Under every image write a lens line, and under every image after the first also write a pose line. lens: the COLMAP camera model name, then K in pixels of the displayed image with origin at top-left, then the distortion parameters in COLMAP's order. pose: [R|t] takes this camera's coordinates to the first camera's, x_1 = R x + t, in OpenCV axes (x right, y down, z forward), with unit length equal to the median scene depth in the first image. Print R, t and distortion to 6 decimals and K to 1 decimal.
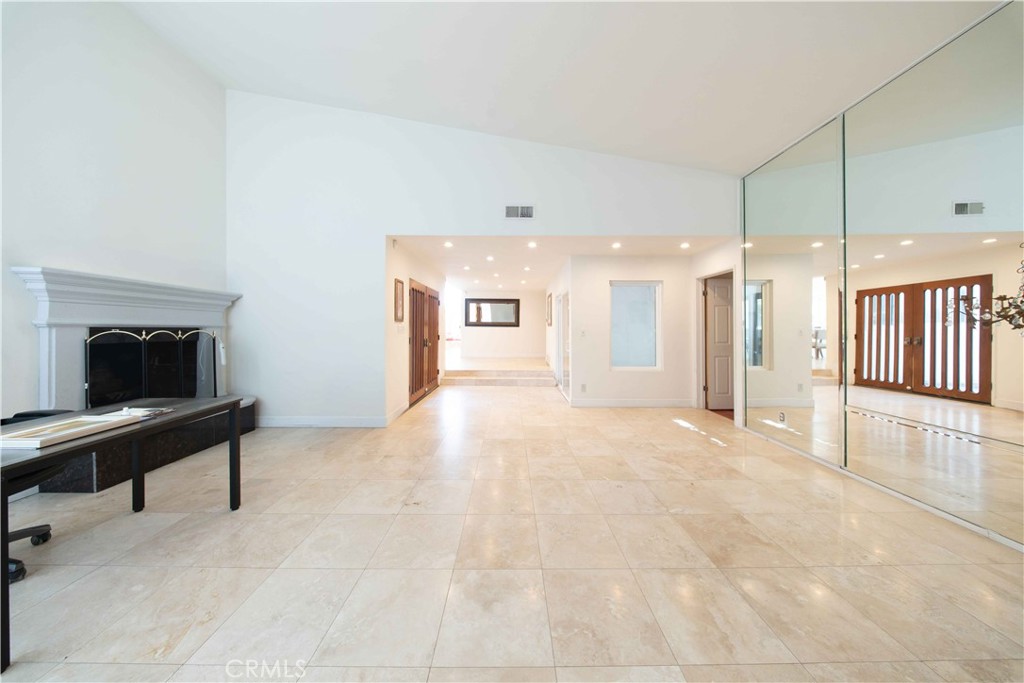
lens RADIAL K [[304.8, 0, 509.0], [0, 304.8, 326.3], [0, 0, 1]] dist [-0.000868, -0.001127]
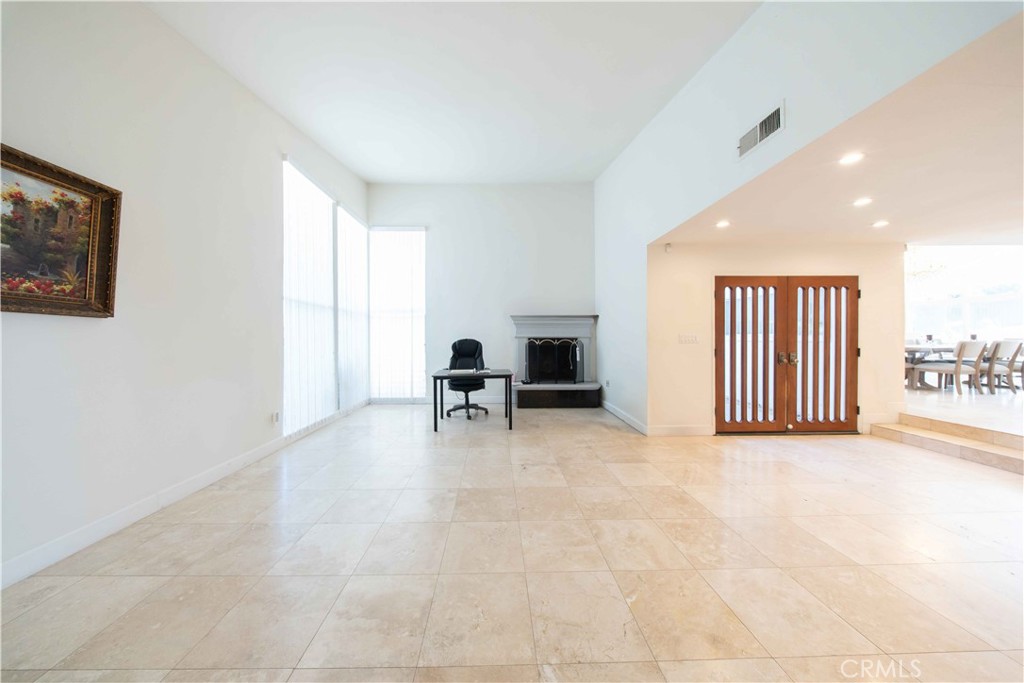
lens RADIAL K [[304.8, 0, 502.6], [0, 304.8, 339.6], [0, 0, 1]] dist [-0.000868, -0.001127]
pose [[0.018182, 0.002408, -0.999832, 0.786266], [0.009634, 0.999950, 0.002583, 0.006091], [0.999788, -0.009680, 0.018158, 0.666559]]
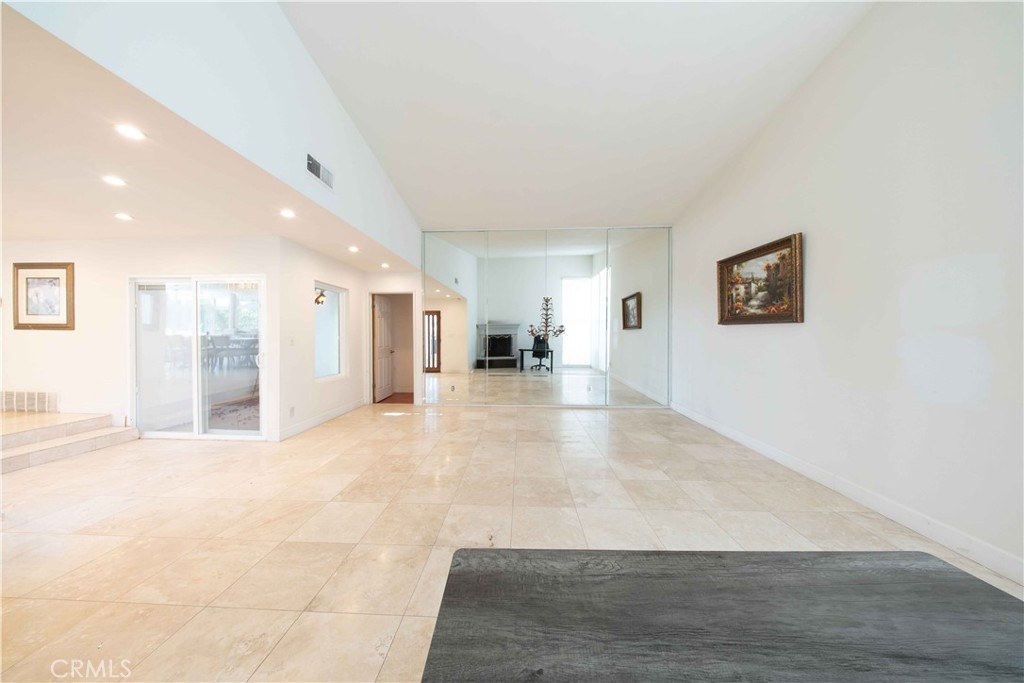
lens RADIAL K [[304.8, 0, 514.8], [0, 304.8, 337.6], [0, 0, 1]] dist [-0.000868, -0.001127]
pose [[0.028730, -0.004837, 0.999576, -0.881575], [-0.009696, 0.999940, 0.005117, 0.003772], [-0.999540, -0.009839, 0.028681, 0.689038]]
